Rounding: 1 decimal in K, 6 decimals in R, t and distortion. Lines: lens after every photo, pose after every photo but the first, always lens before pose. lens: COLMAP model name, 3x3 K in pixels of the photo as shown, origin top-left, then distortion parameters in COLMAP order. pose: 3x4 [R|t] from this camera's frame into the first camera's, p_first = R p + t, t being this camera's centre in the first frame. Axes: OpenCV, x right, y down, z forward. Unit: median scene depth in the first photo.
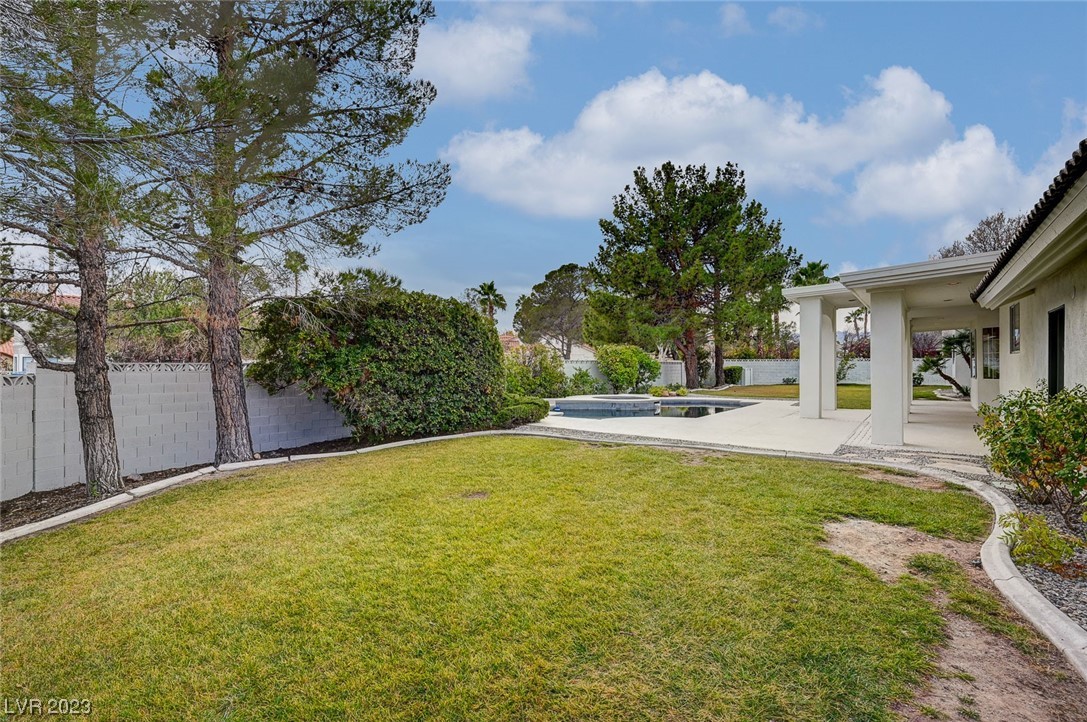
lens RADIAL K [[499.3, 0, 538.3], [0, 499.3, 360.3], [0, 0, 1]] dist [0.000709, -0.000235]
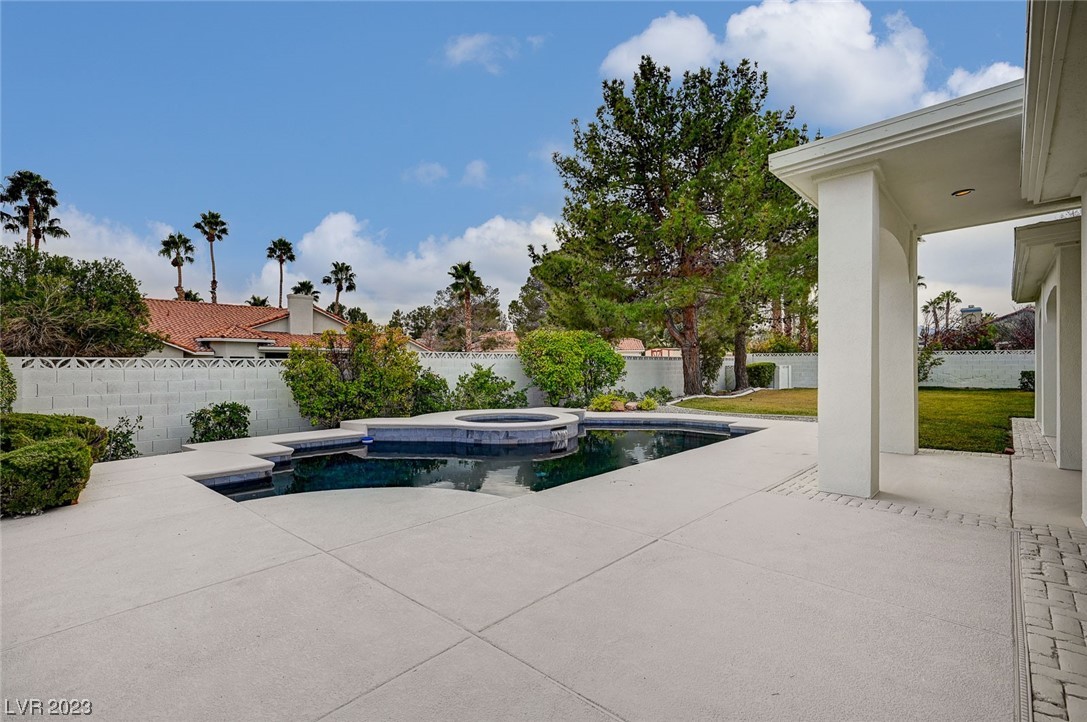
lens RADIAL K [[499.3, 0, 543.0], [0, 499.3, 360.7], [0, 0, 1]] dist [0.000709, -0.000235]
pose [[0.995390, -0.004513, -0.095809, 0.173350], [0.004822, 0.999984, 0.002994, 0.006562], [0.095794, -0.003442, 0.995395, 0.297752]]
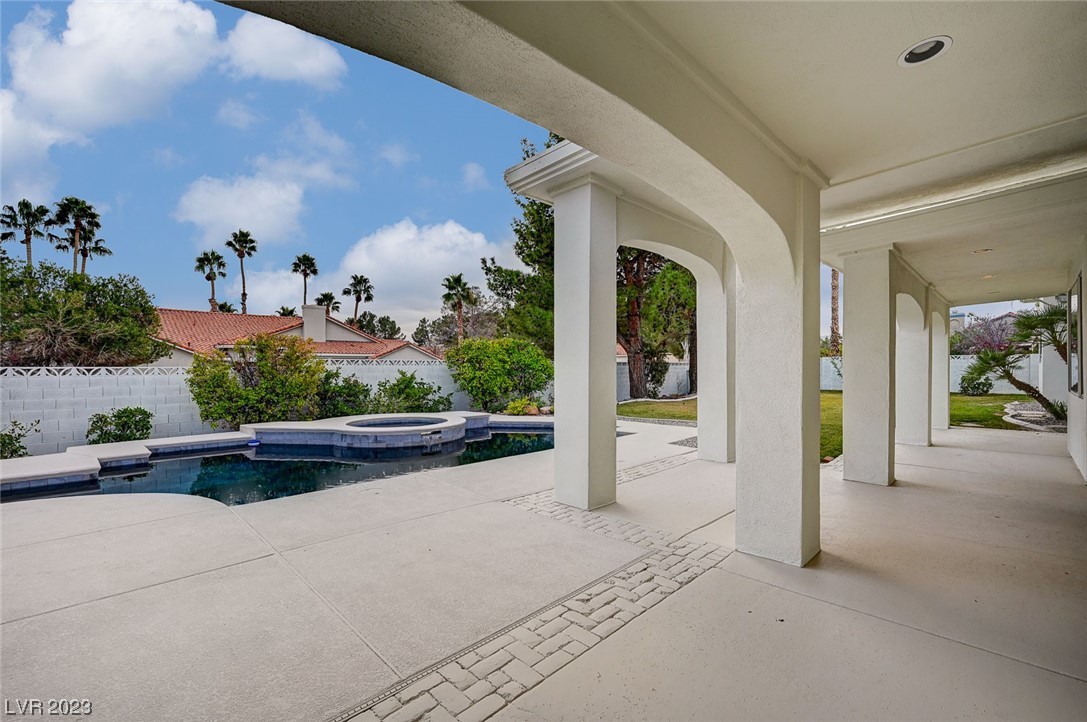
lens RADIAL K [[460.9, 0, 547.7], [0, 460.9, 365.9], [0, 0, 1]] dist [-0.001327, -0.000488]
pose [[0.990301, -0.005480, -0.138830, 0.280435], [0.006489, 0.999956, 0.006815, 0.003794], [0.138787, -0.007650, 0.990293, 0.320745]]
